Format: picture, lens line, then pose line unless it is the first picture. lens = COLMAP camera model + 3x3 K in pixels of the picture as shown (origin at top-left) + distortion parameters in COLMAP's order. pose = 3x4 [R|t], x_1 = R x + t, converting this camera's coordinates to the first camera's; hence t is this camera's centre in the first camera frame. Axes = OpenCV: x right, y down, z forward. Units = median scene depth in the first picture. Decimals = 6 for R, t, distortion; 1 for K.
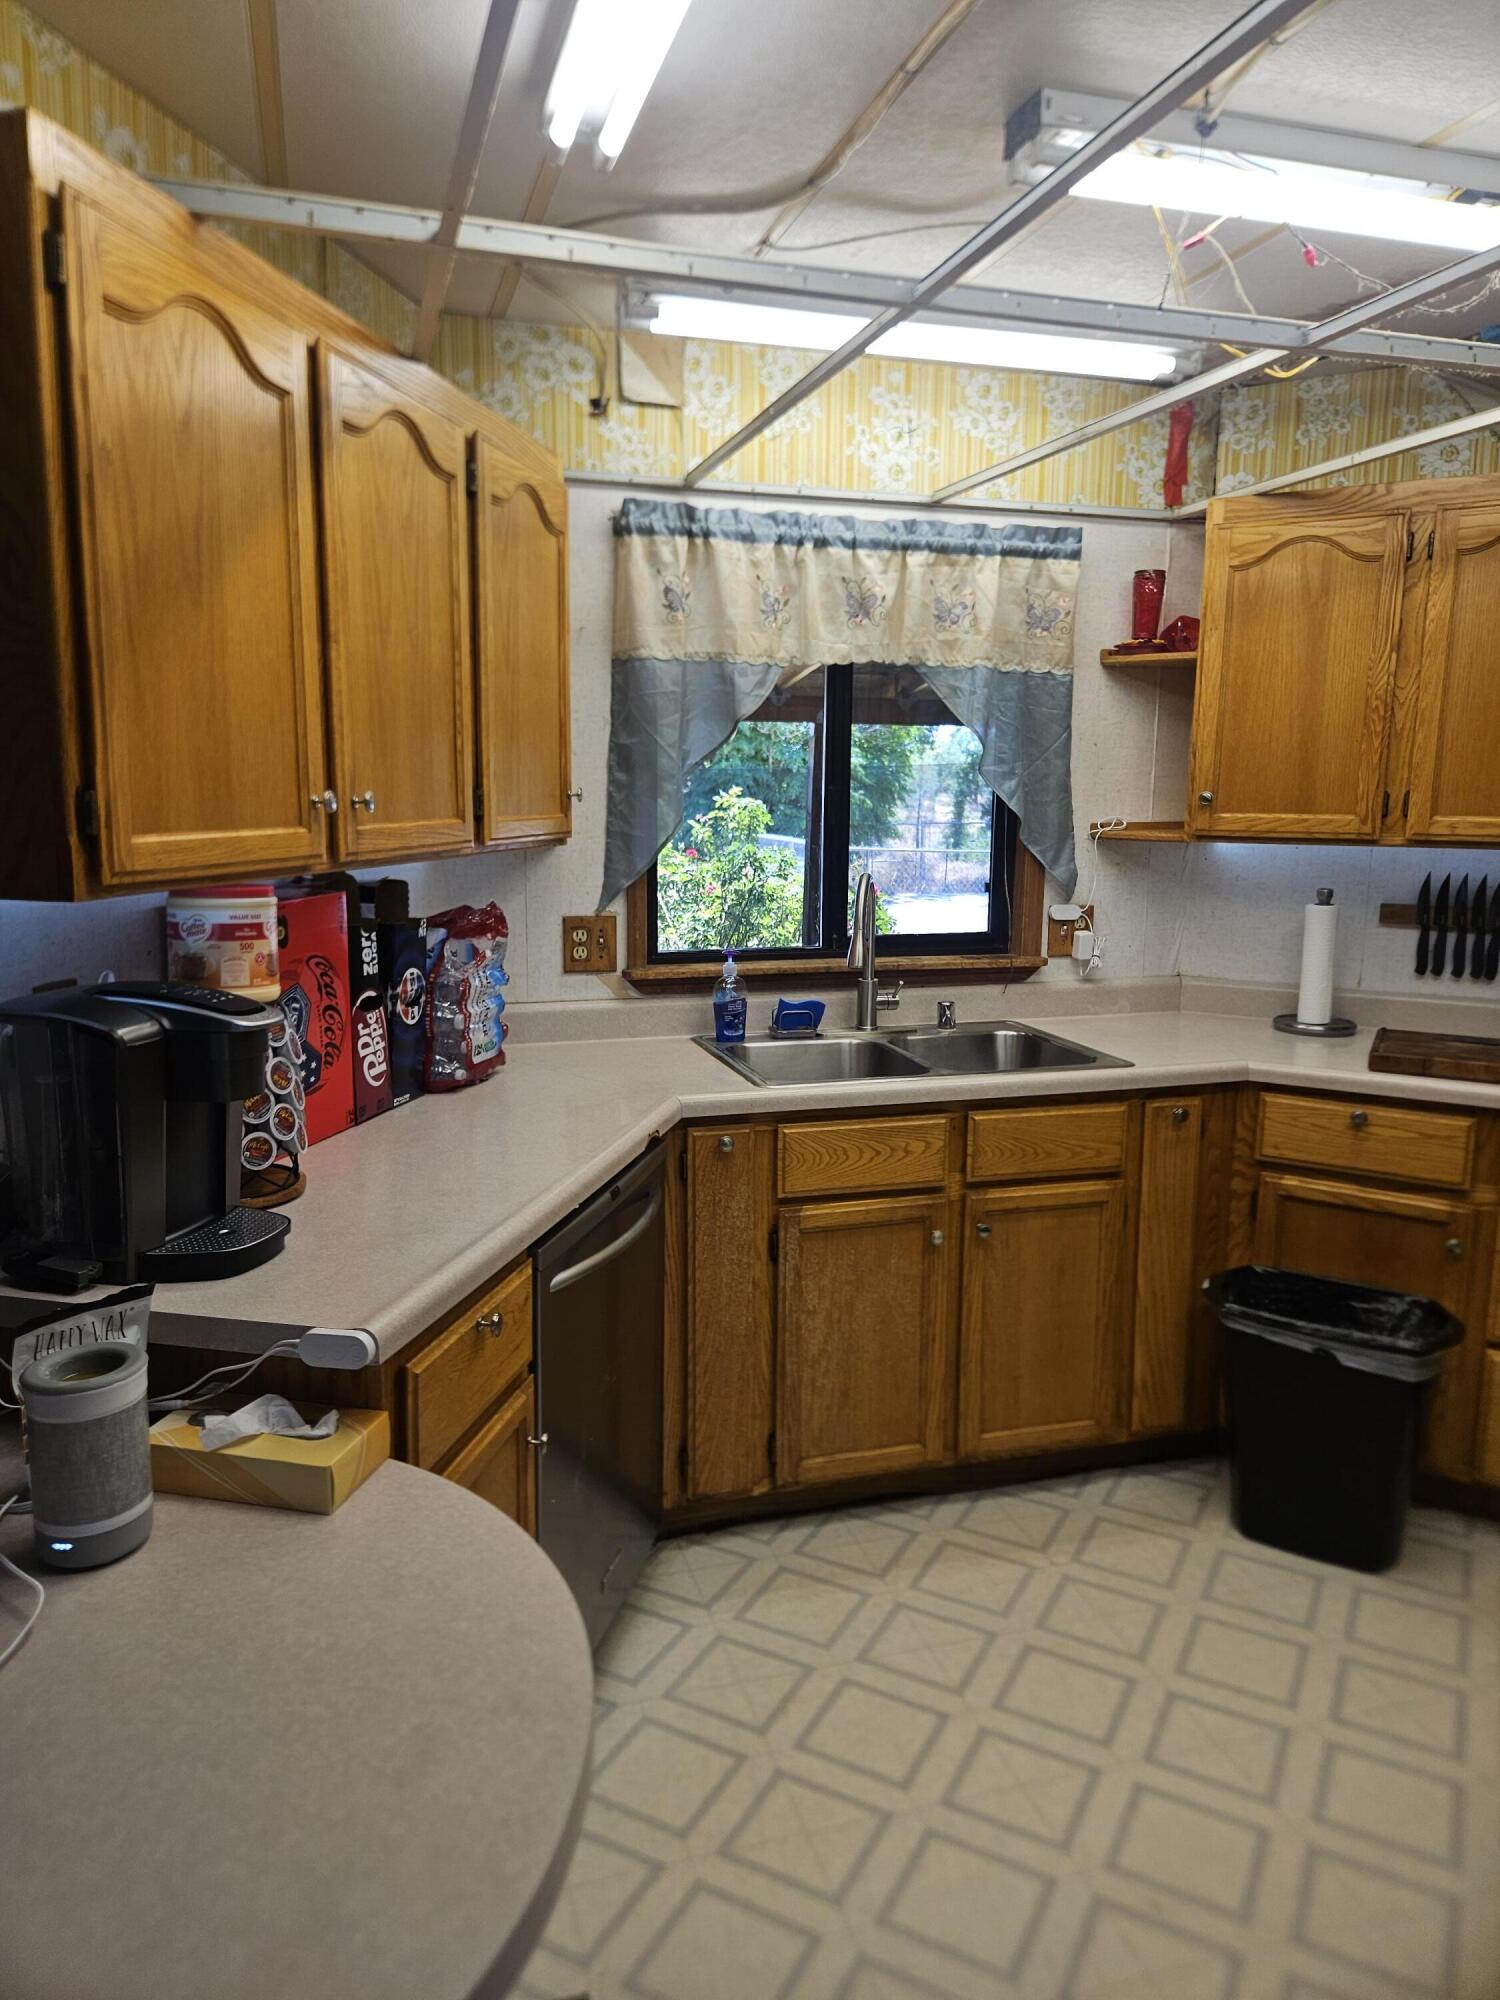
lens RADIAL K [[1330.0, 0, 740.8], [0, 1330.0, 994.5], [0, 0, 1]] dist [0.052785, -0.064199]
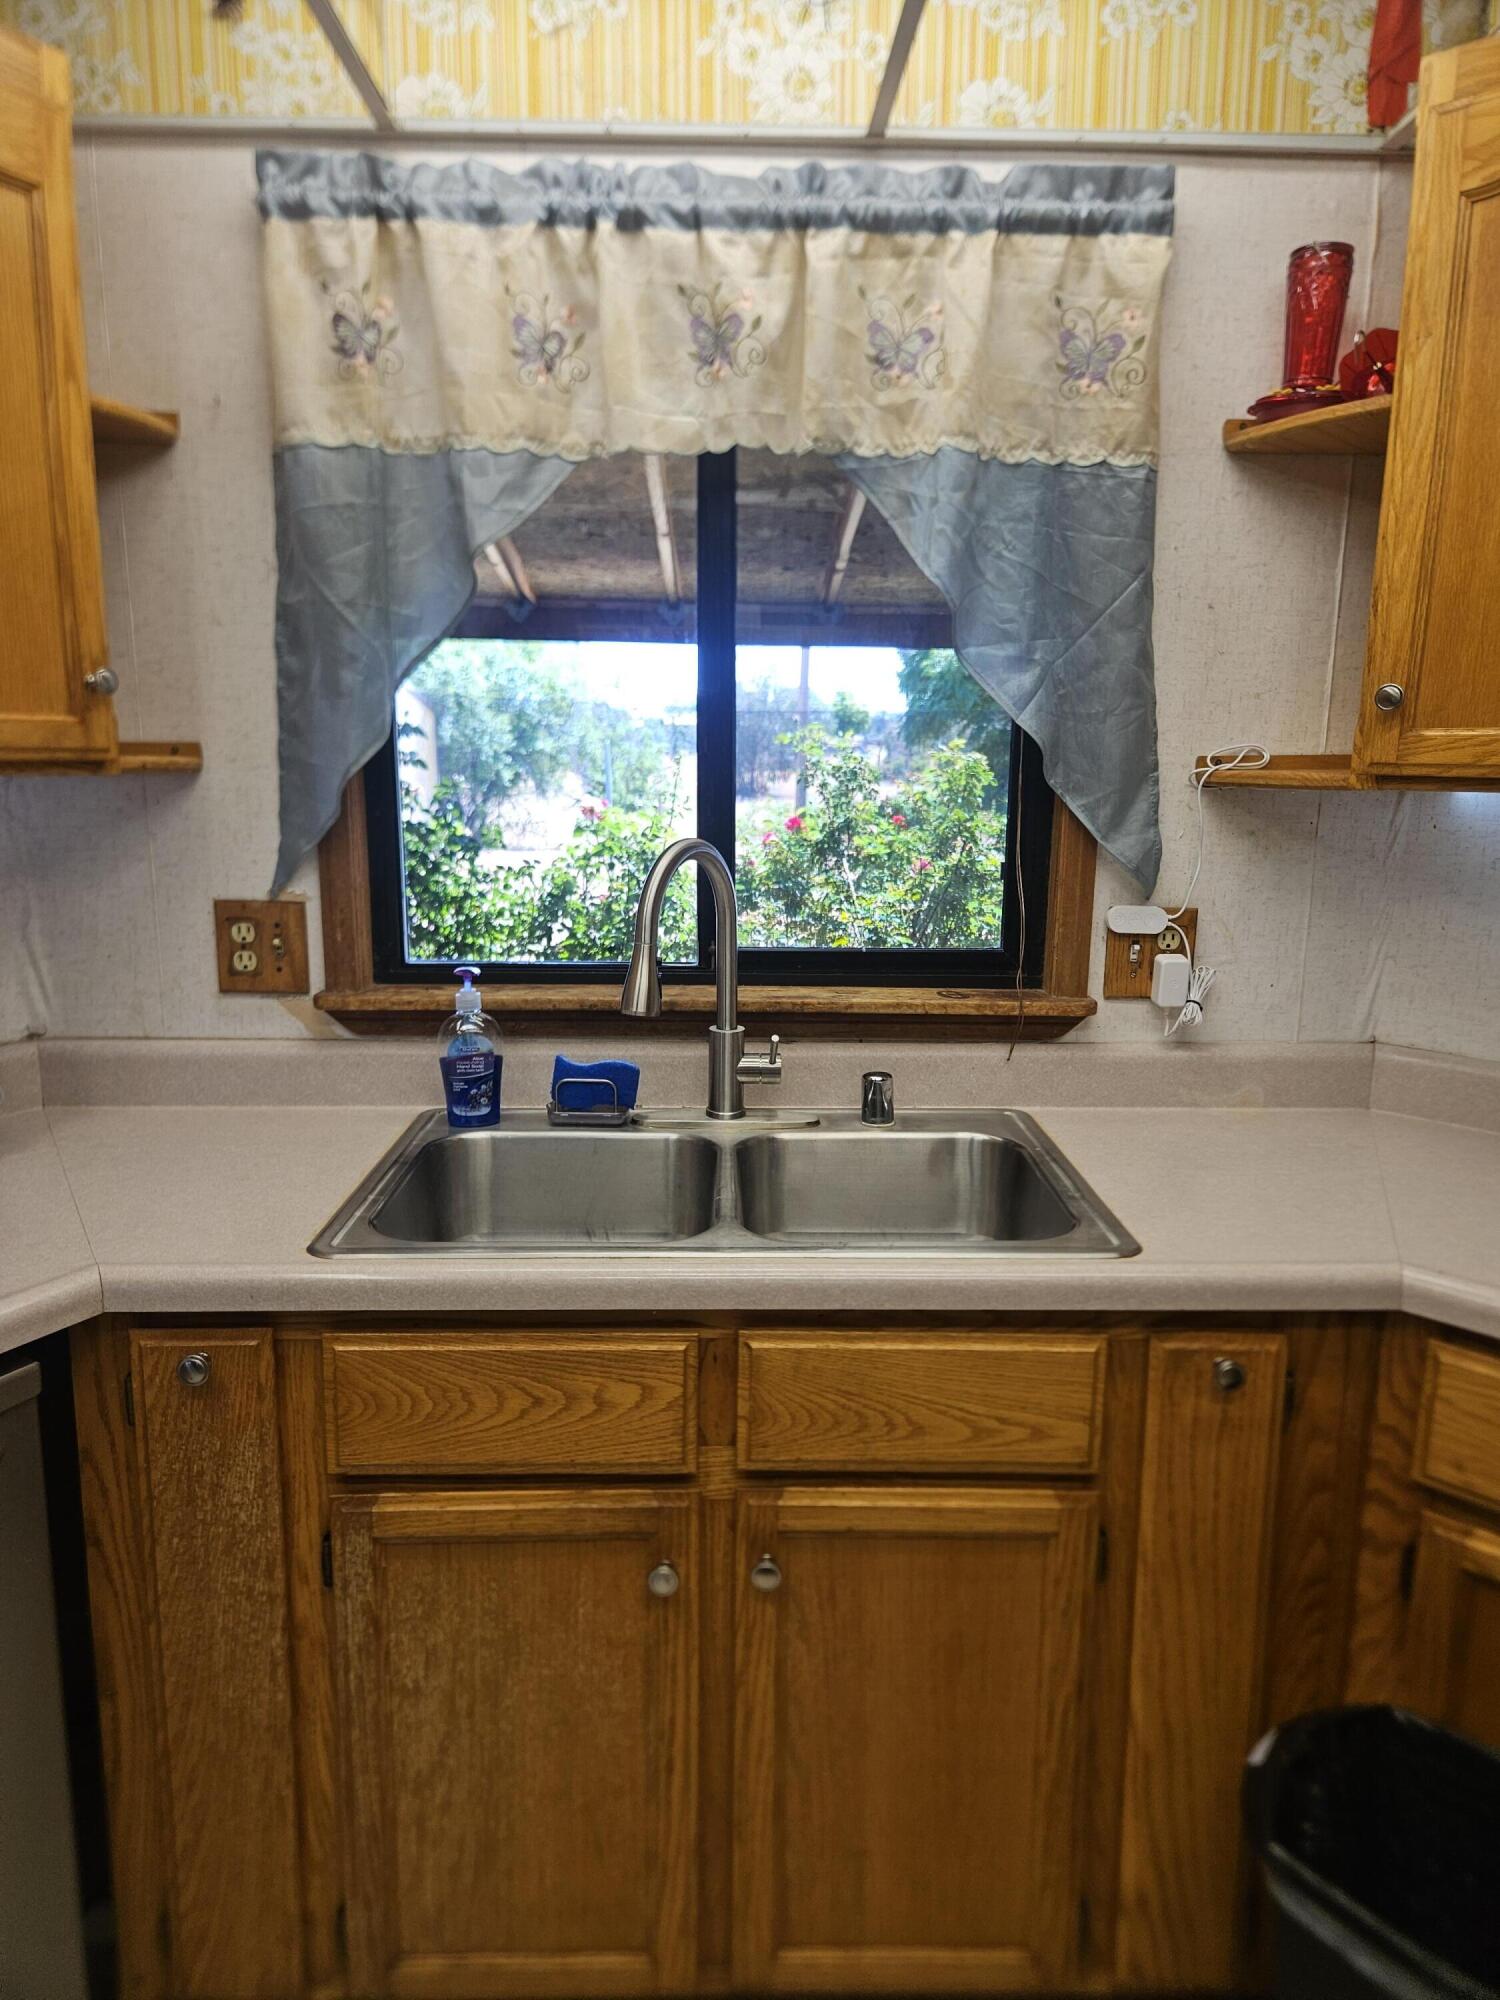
lens RADIAL K [[1313.9, 0, 799.7], [0, 1313.9, 1010.8], [0, 0, 1]] dist [0.059654, -0.061879]
pose [[0.965076, 0.052127, -0.256730, 0.275908], [-0.043682, 0.998304, 0.038494, -0.042838], [0.258301, -0.025936, 0.965716, 0.485350]]
